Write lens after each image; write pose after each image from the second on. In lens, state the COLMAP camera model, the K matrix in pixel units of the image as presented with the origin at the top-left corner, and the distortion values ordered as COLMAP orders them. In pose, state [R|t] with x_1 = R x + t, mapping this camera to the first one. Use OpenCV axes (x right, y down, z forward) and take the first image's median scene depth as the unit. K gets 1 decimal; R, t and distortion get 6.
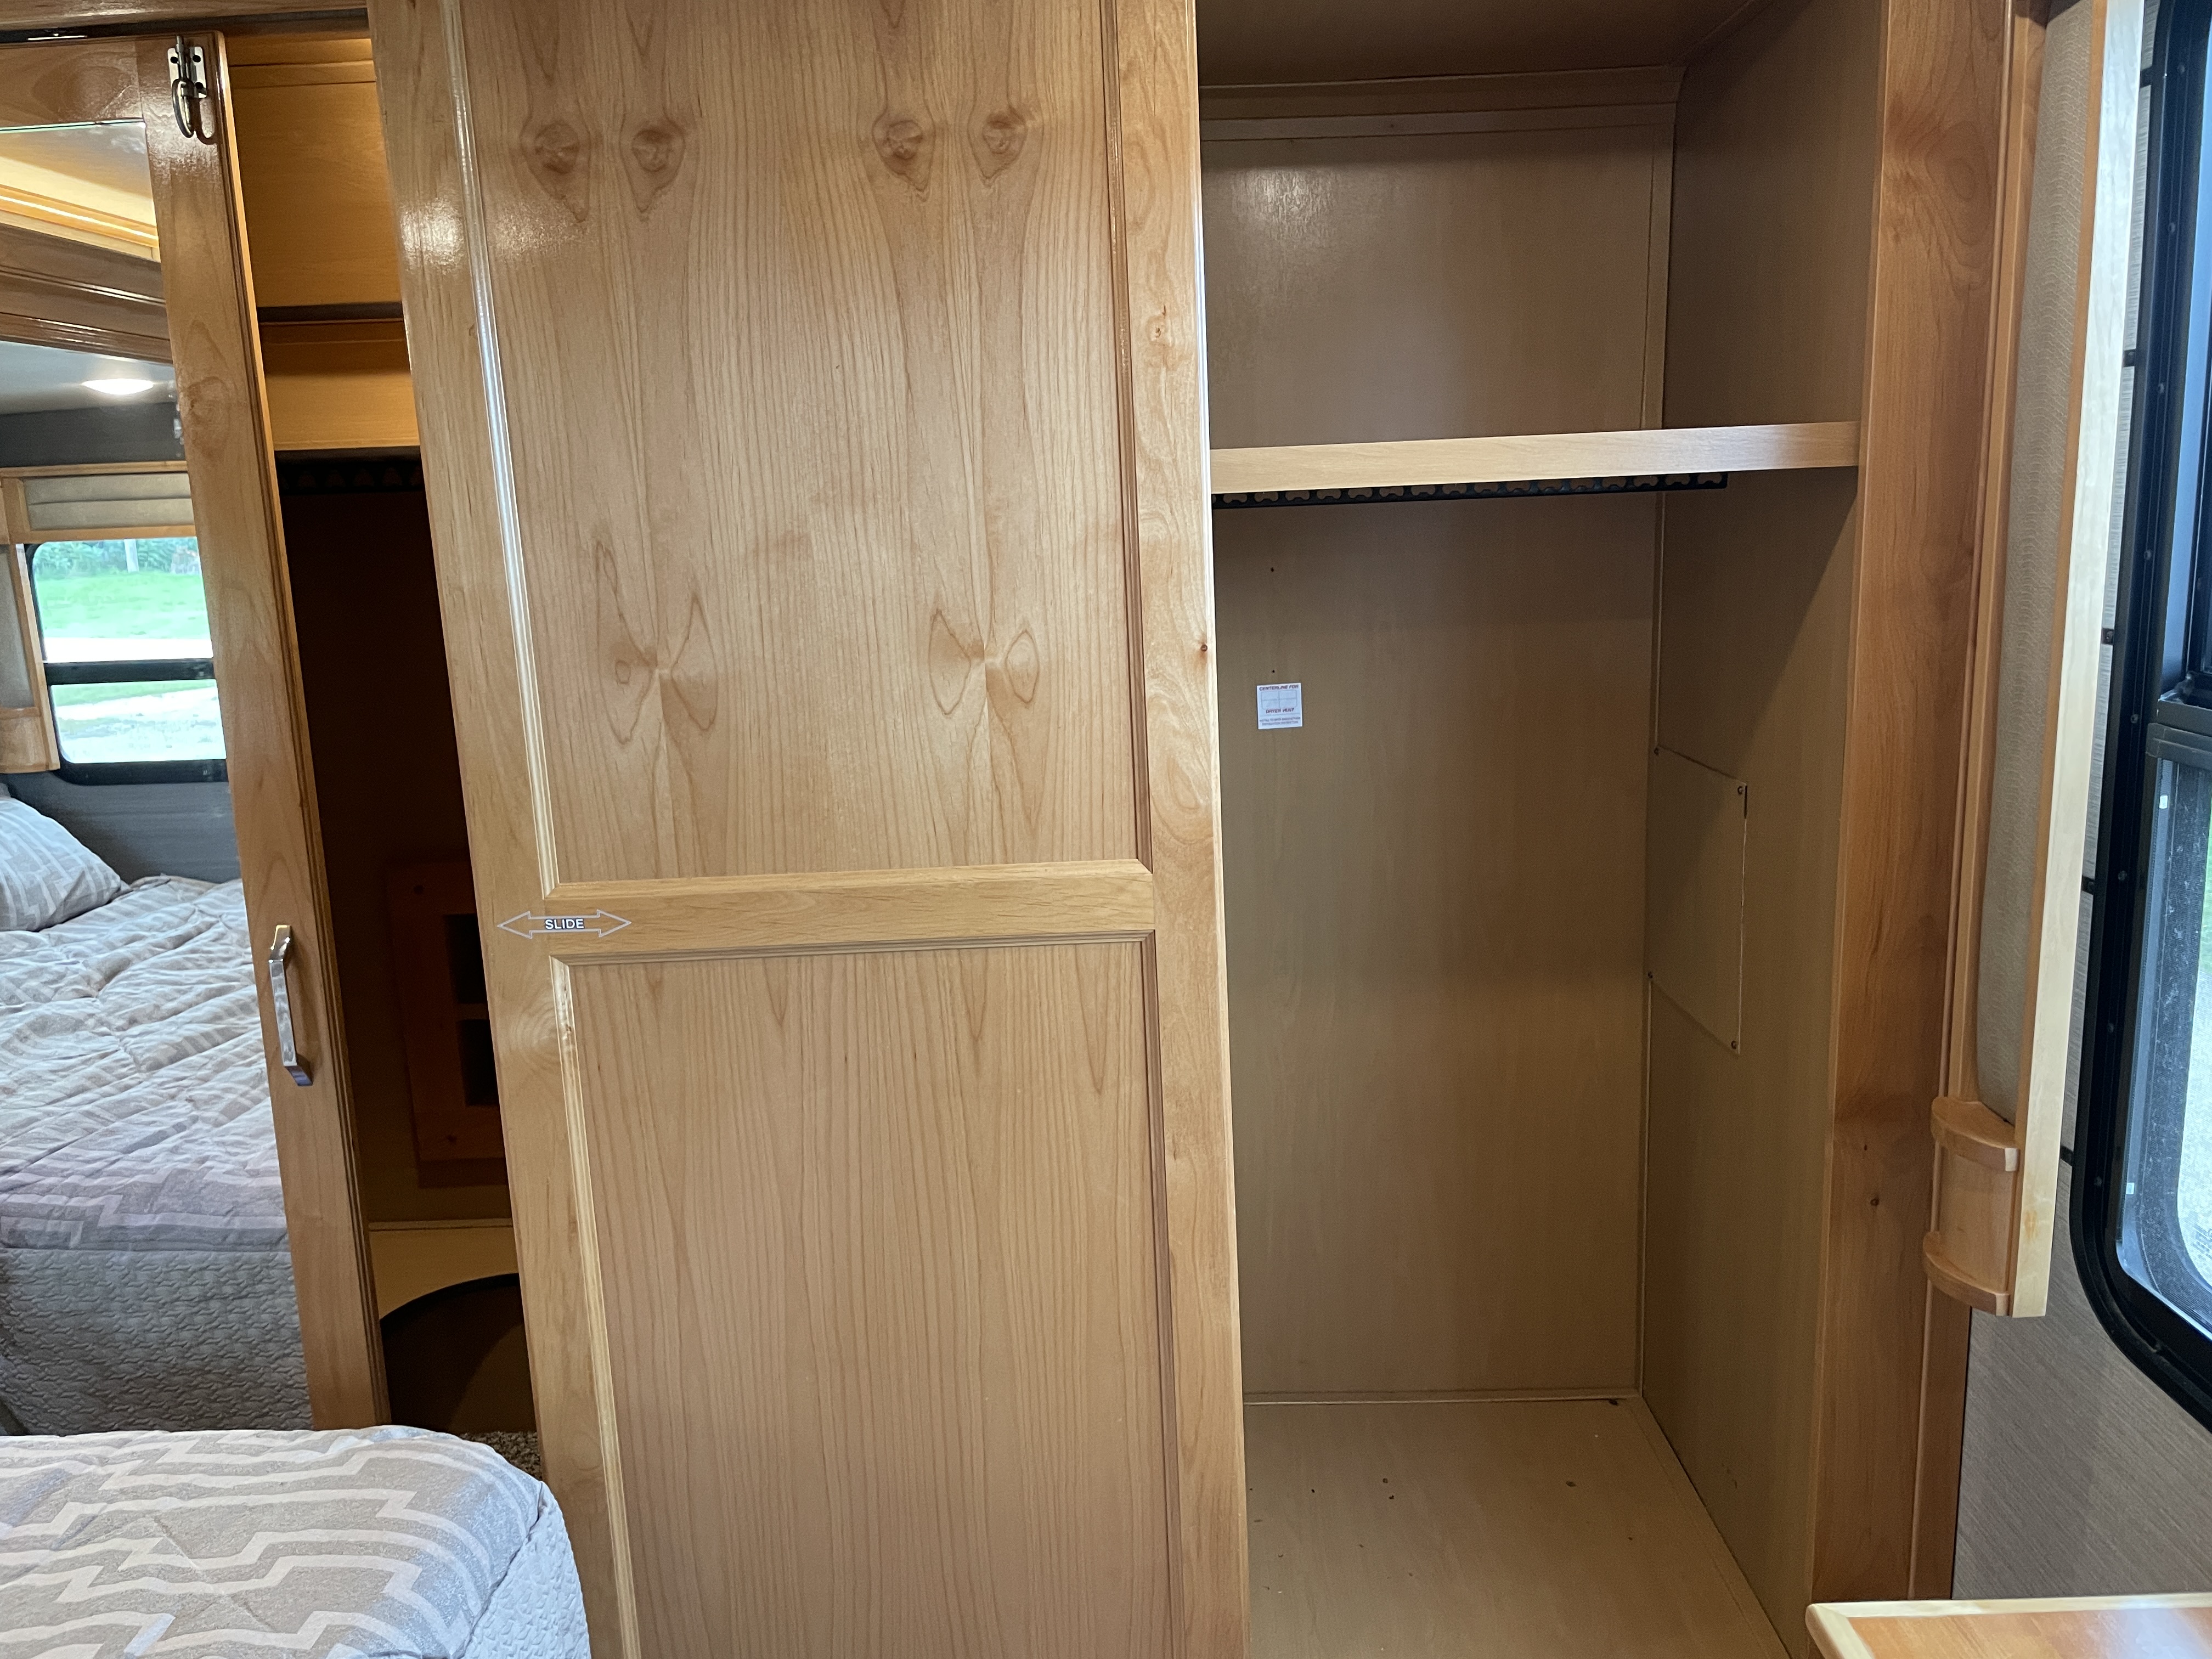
lens RADIAL K [[1675.7, 0, 1104.2], [0, 1675.7, 809.7], [0, 0, 1]] dist [0.087235, -0.128168]
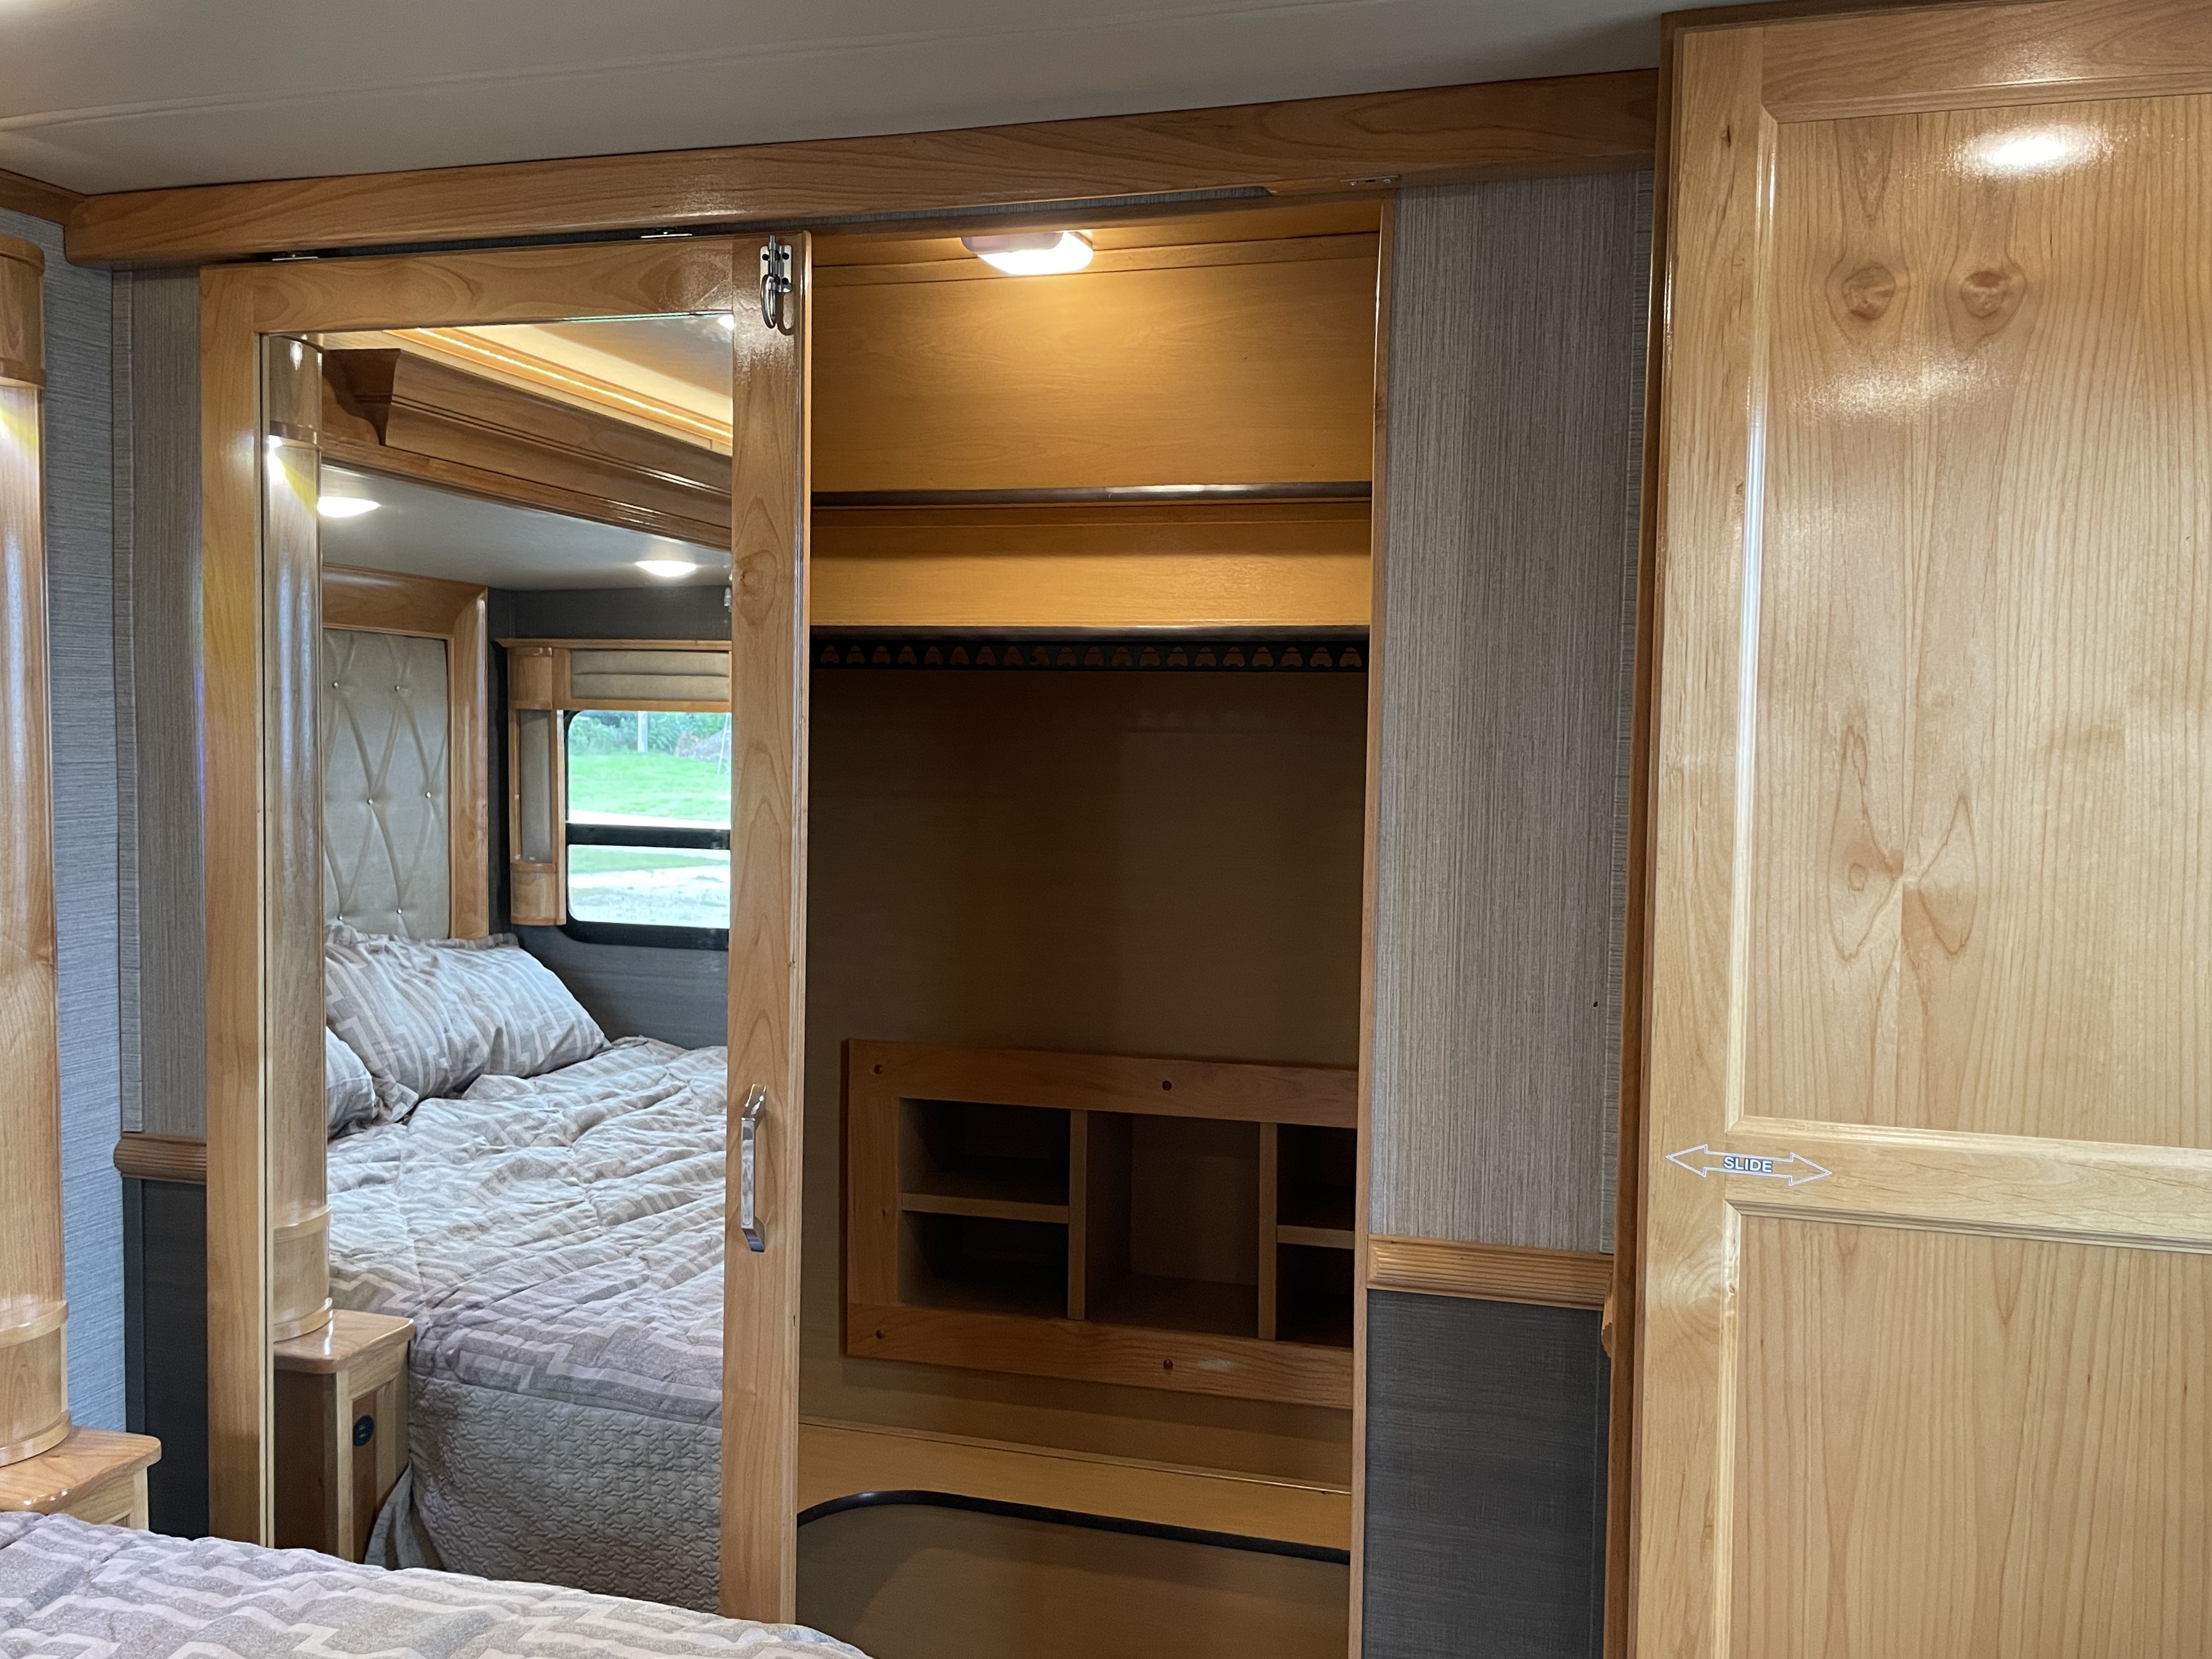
lens RADIAL K [[1748.5, 0, 1104.8], [0, 1748.5, 819.2], [0, 0, 1]] dist [0.073396, -0.093508]
pose [[0.966181, 0.072307, -0.247520, -0.414809], [-0.103466, 0.987930, -0.115277, 0.030867], [0.236197, 0.136988, 0.962001, 0.039827]]
